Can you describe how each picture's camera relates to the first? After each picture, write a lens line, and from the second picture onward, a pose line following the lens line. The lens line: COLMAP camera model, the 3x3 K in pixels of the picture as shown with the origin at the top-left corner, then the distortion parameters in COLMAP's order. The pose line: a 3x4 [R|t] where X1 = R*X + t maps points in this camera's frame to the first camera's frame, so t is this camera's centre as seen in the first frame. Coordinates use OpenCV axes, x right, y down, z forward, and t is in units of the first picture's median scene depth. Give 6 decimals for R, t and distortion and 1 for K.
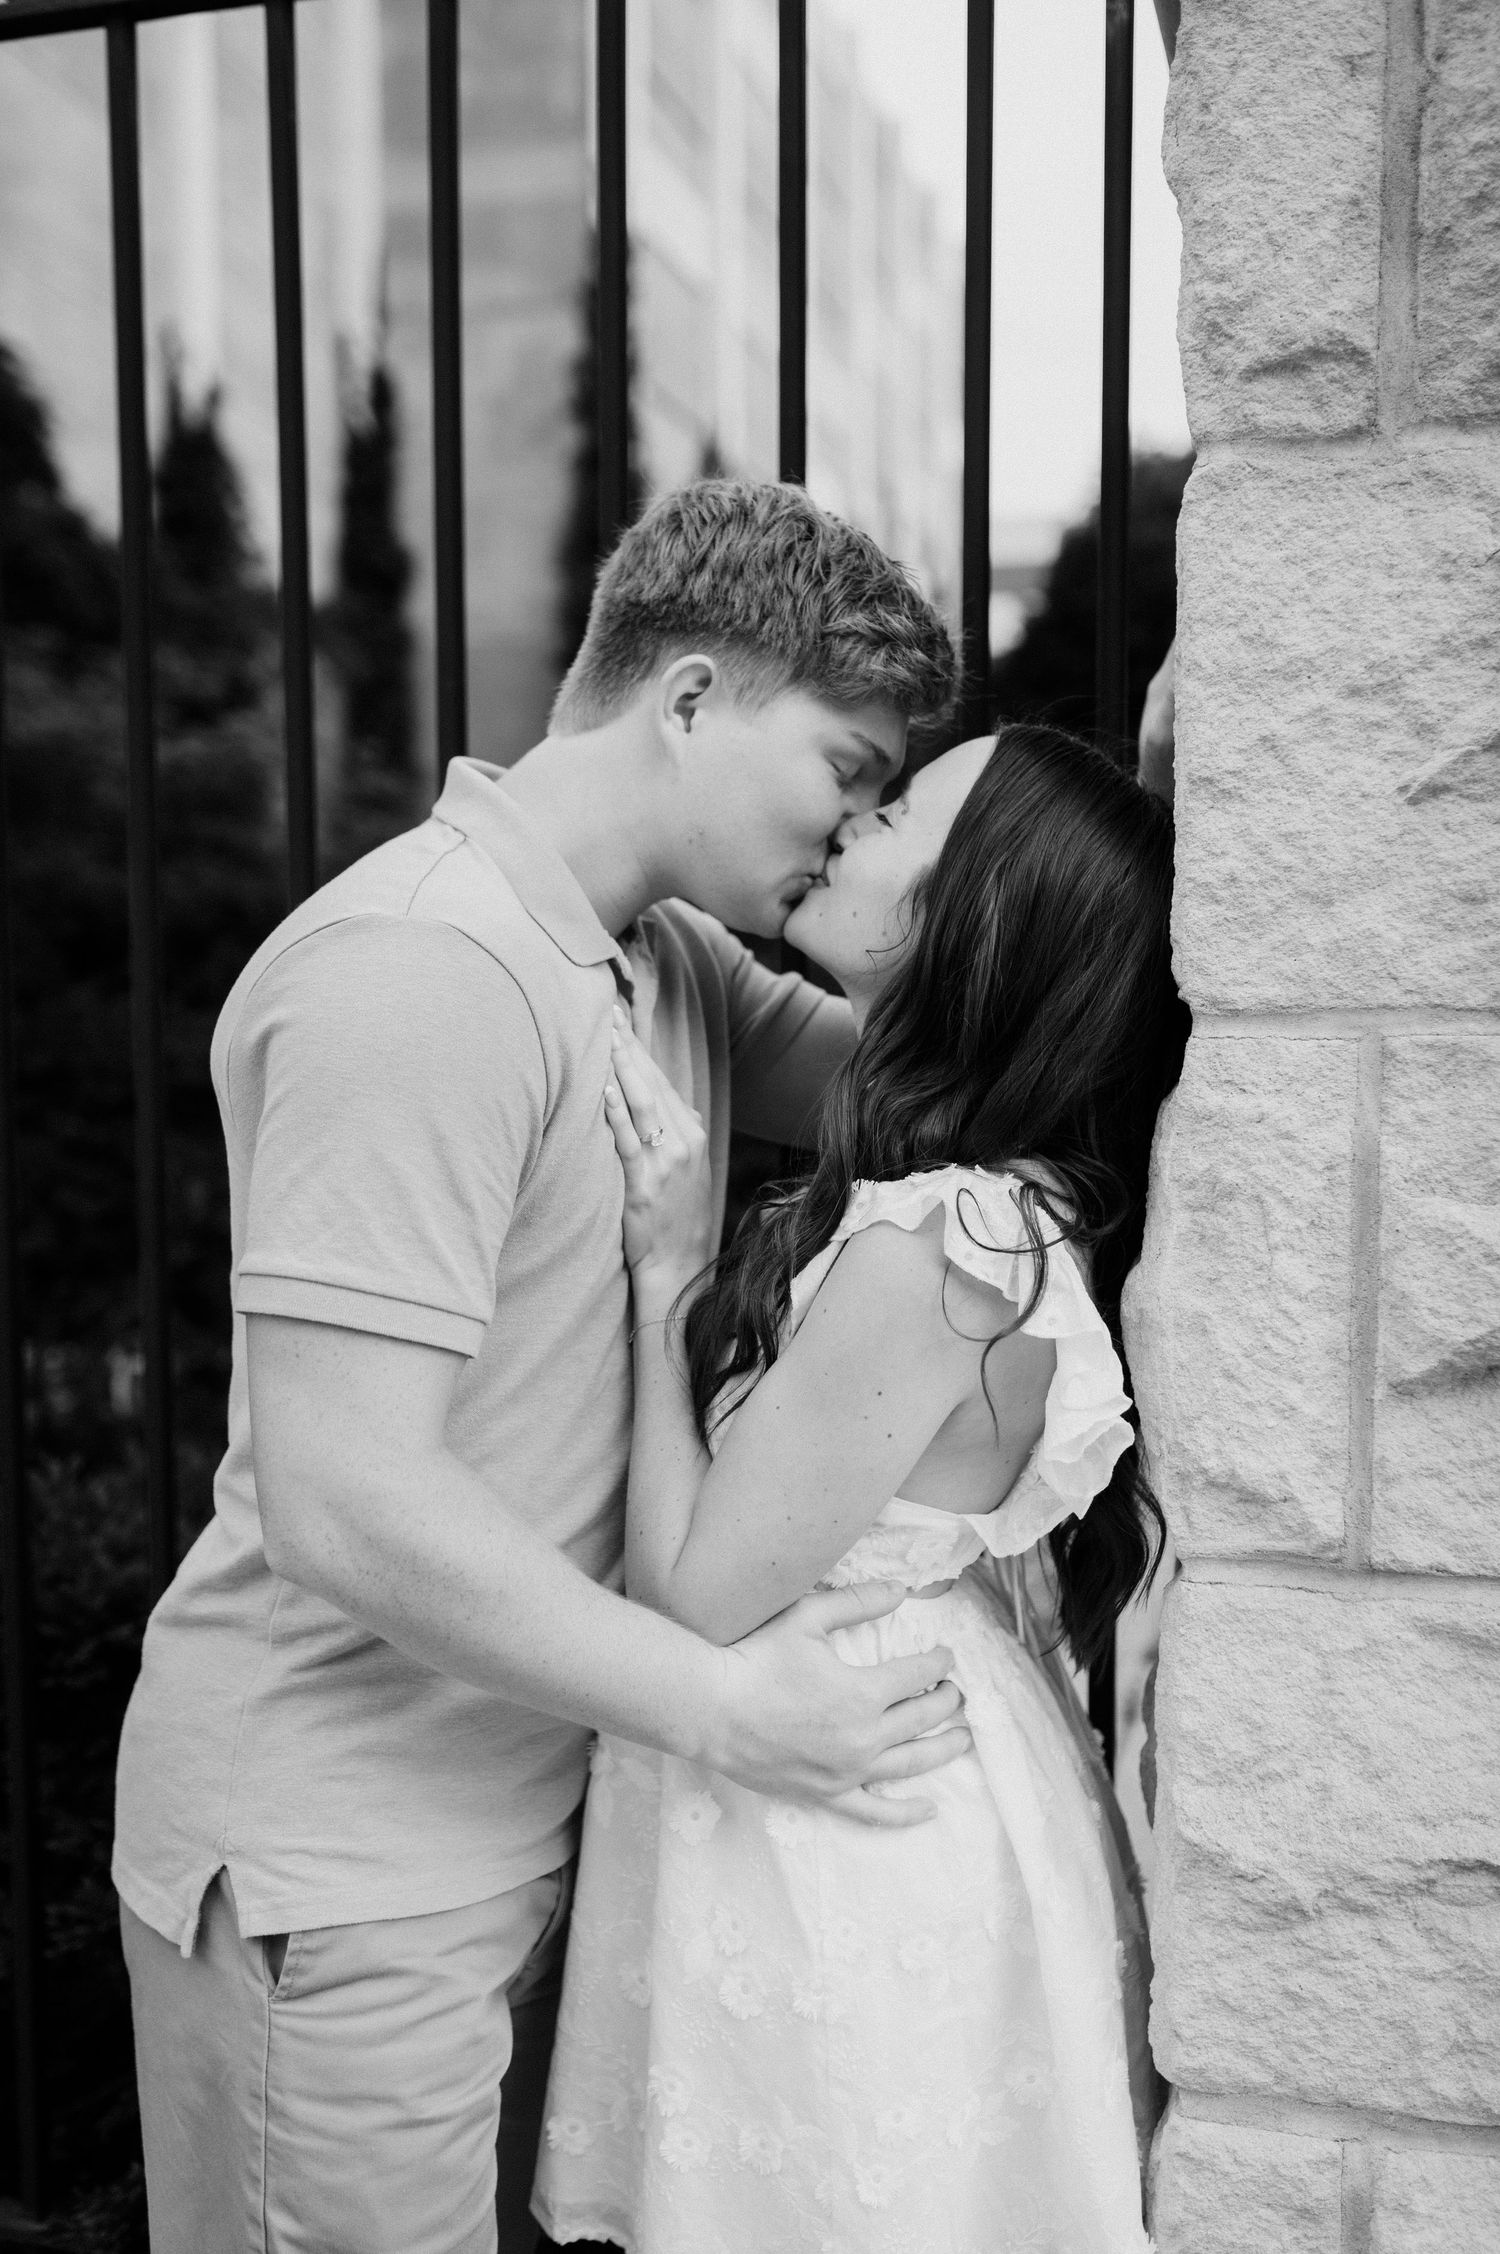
lens RADIAL K [[2198.0, 0, 686.7], [0, 2198.0, 1136.9], [0, 0, 1]] dist [-0.006078, 0.012431]
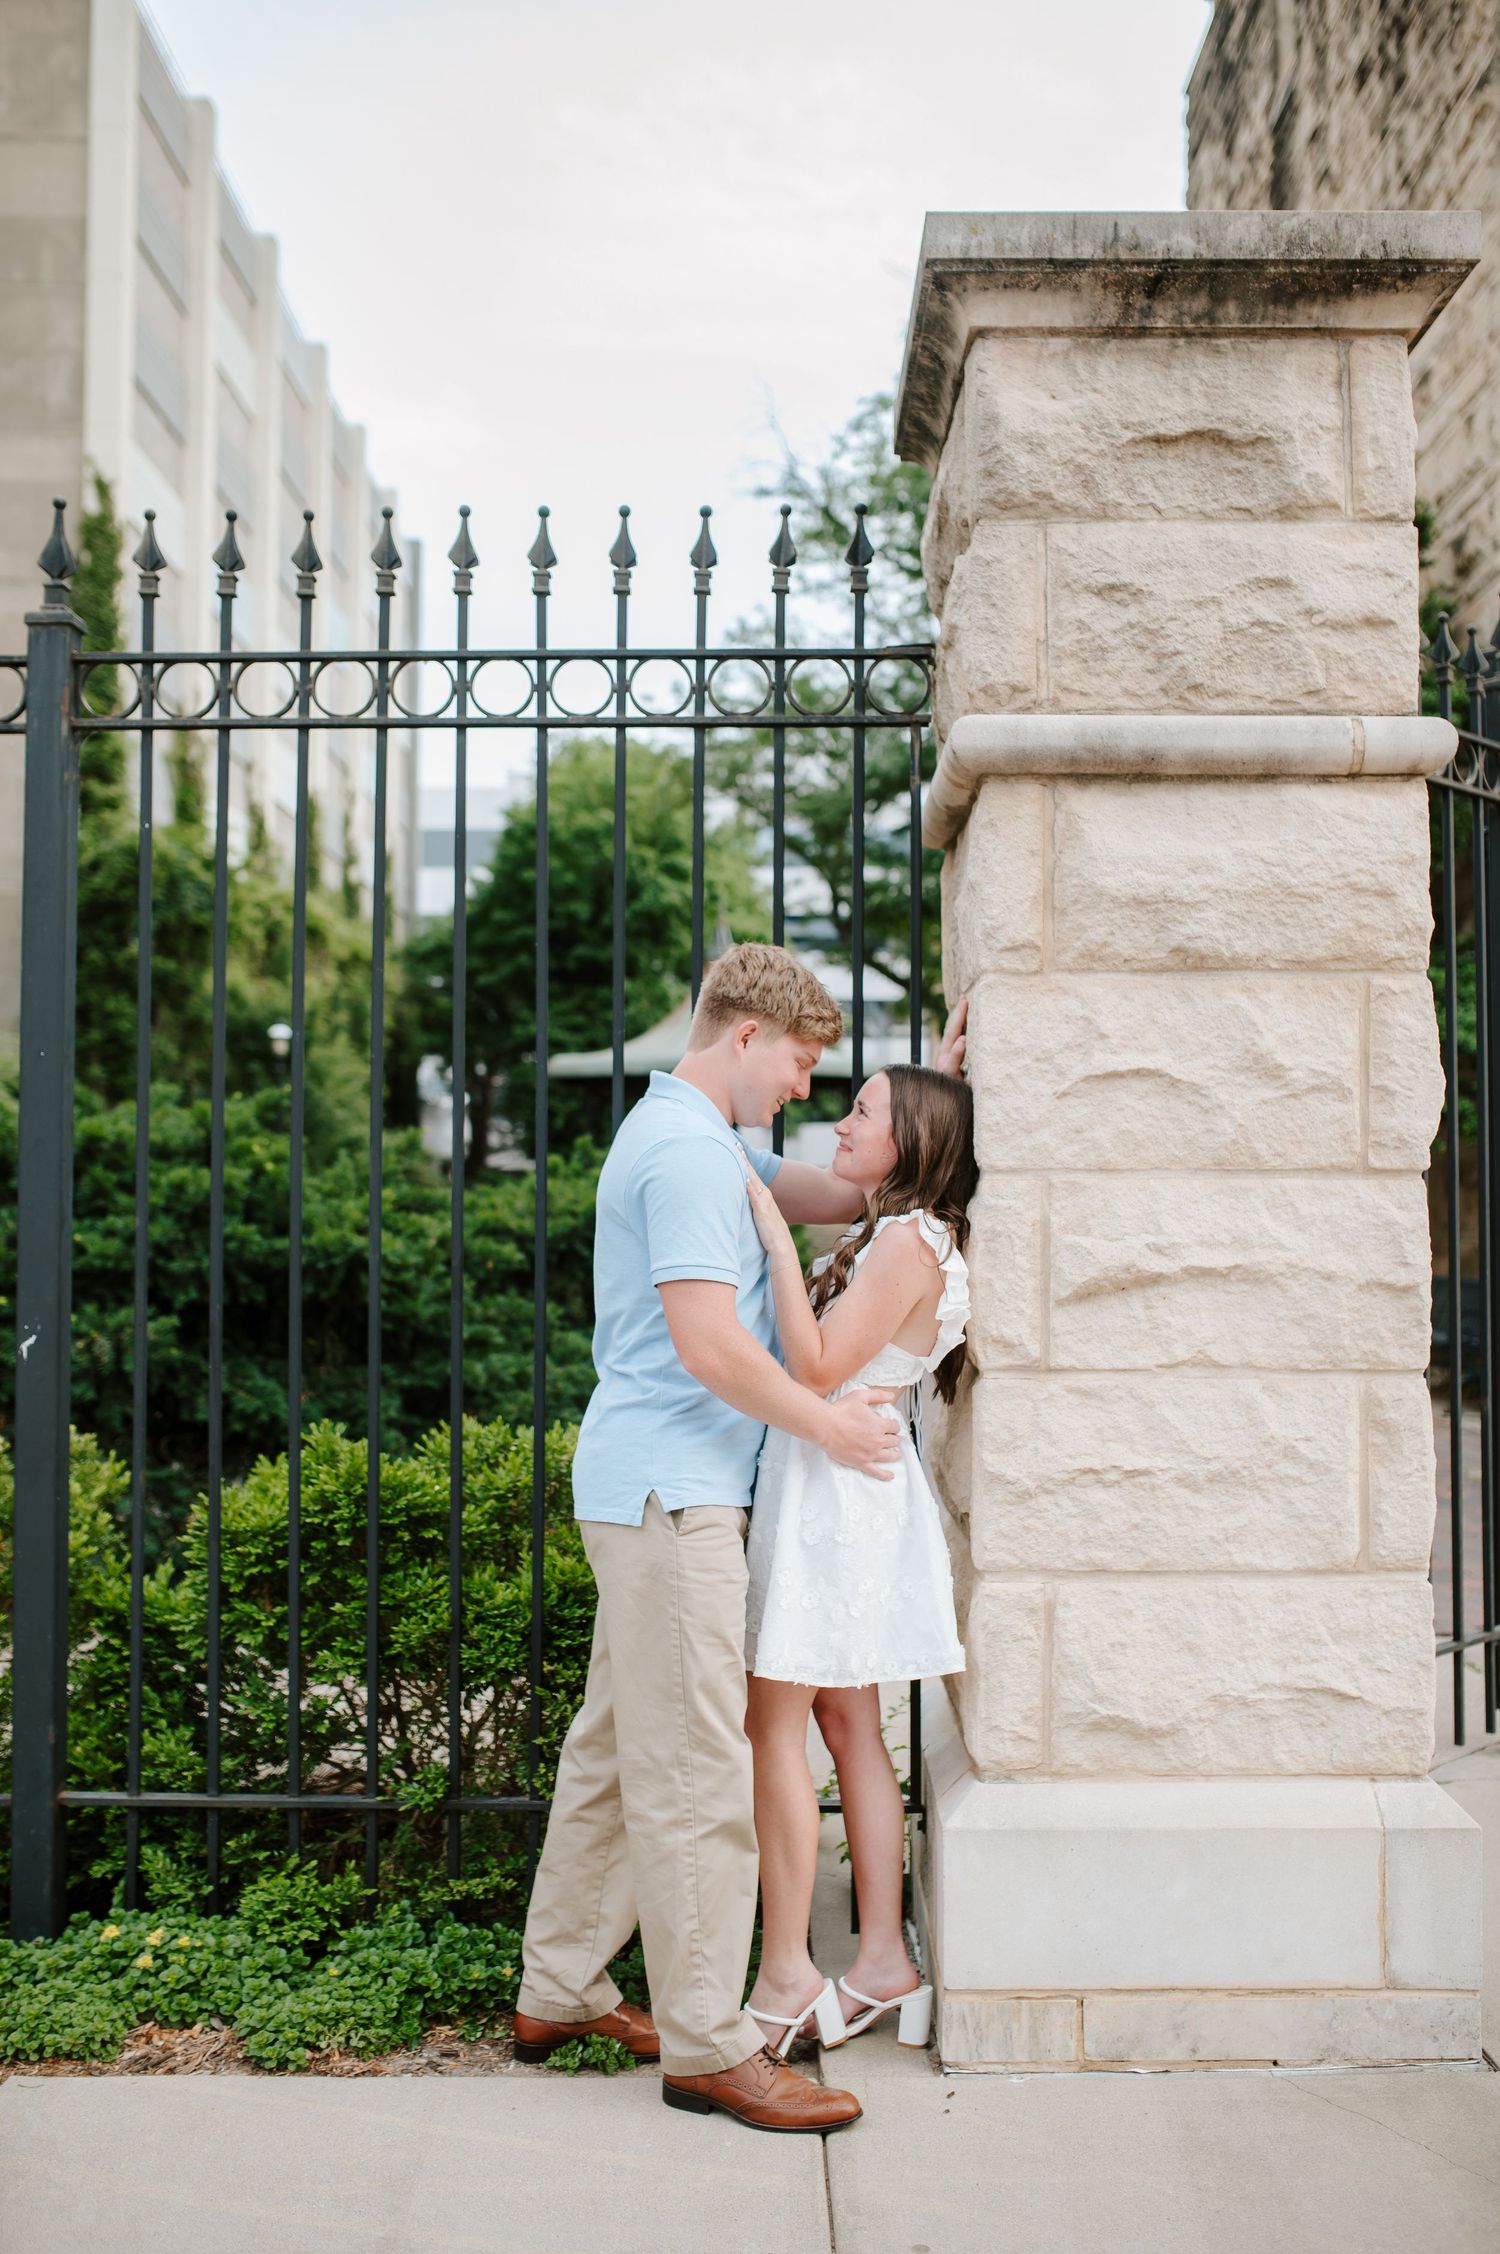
lens RADIAL K [[2145.5, 0, 750.0], [0, 2145.5, 1127.0], [0, 0, 1]] dist [-0.063100, 0.091073]
pose [[0.966111, 0.012124, 0.257843, -0.770378], [0.015867, 0.994218, -0.106201, 0.175074], [-0.257640, 0.106693, 0.960332, -1.566708]]
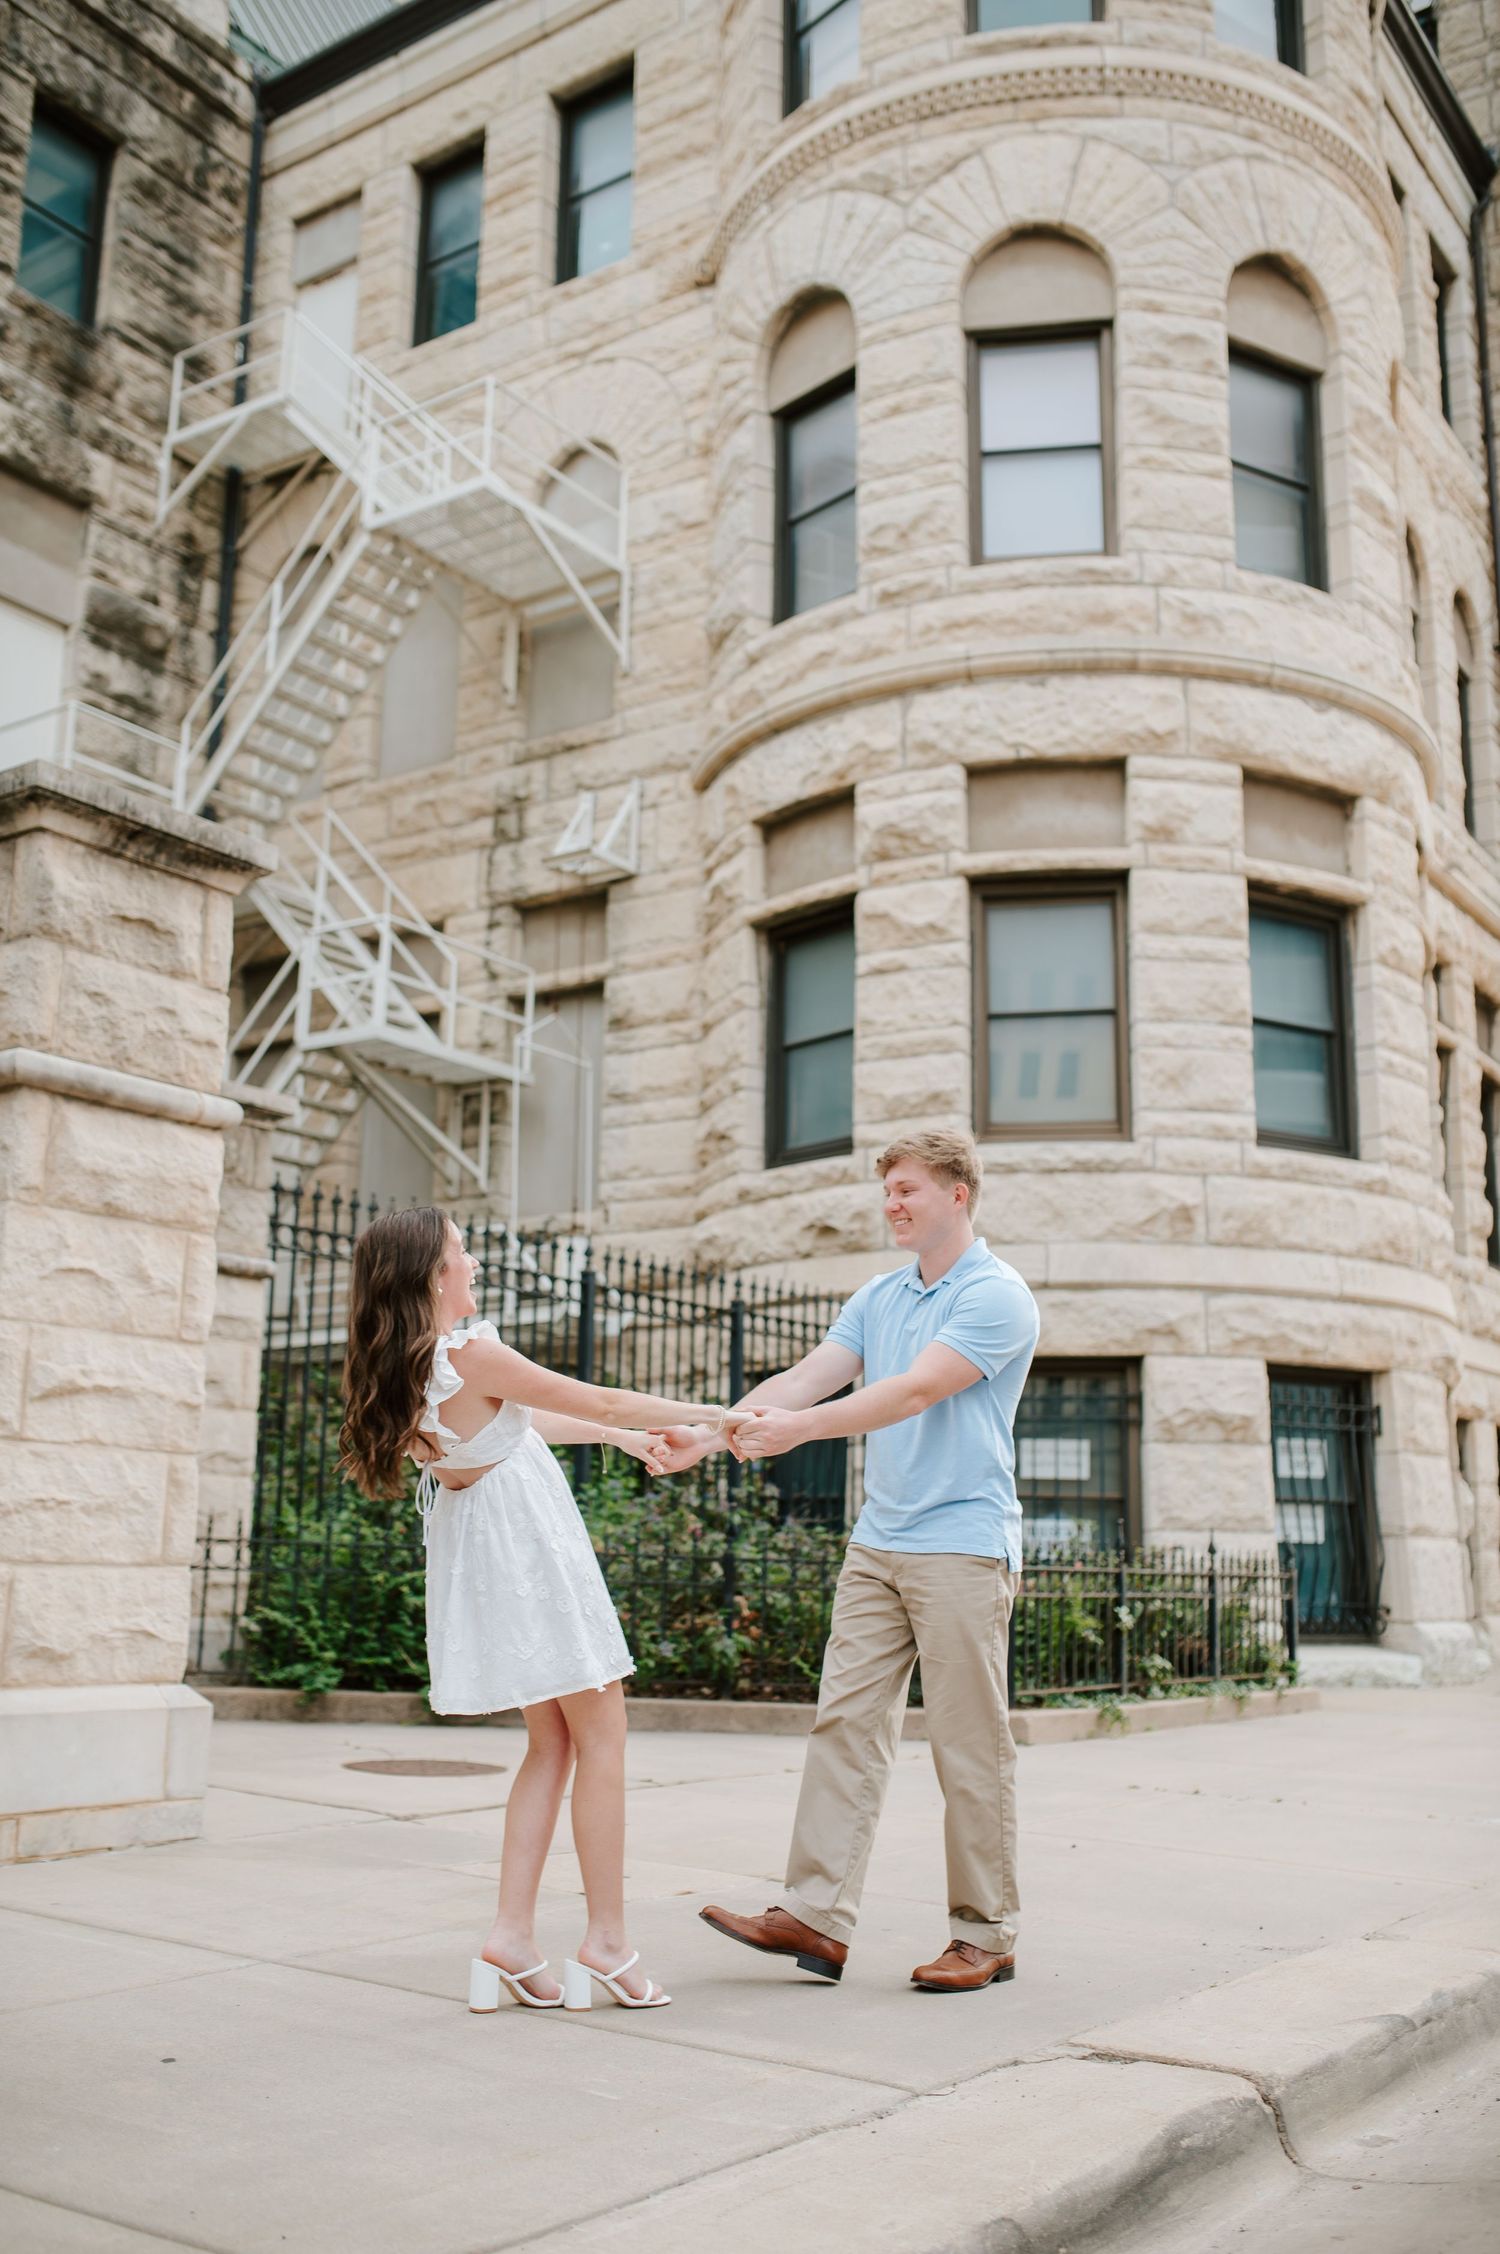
lens RADIAL K [[2145.5, 0, 750.0], [0, 2145.5, 1127.0], [0, 0, 1]] dist [-0.063100, 0.091073]
pose [[0.334150, 0.201351, 0.920761, -3.524733], [0.049079, 0.971872, -0.230338, 0.679383], [-0.941241, 0.122157, 0.314869, -1.996834]]
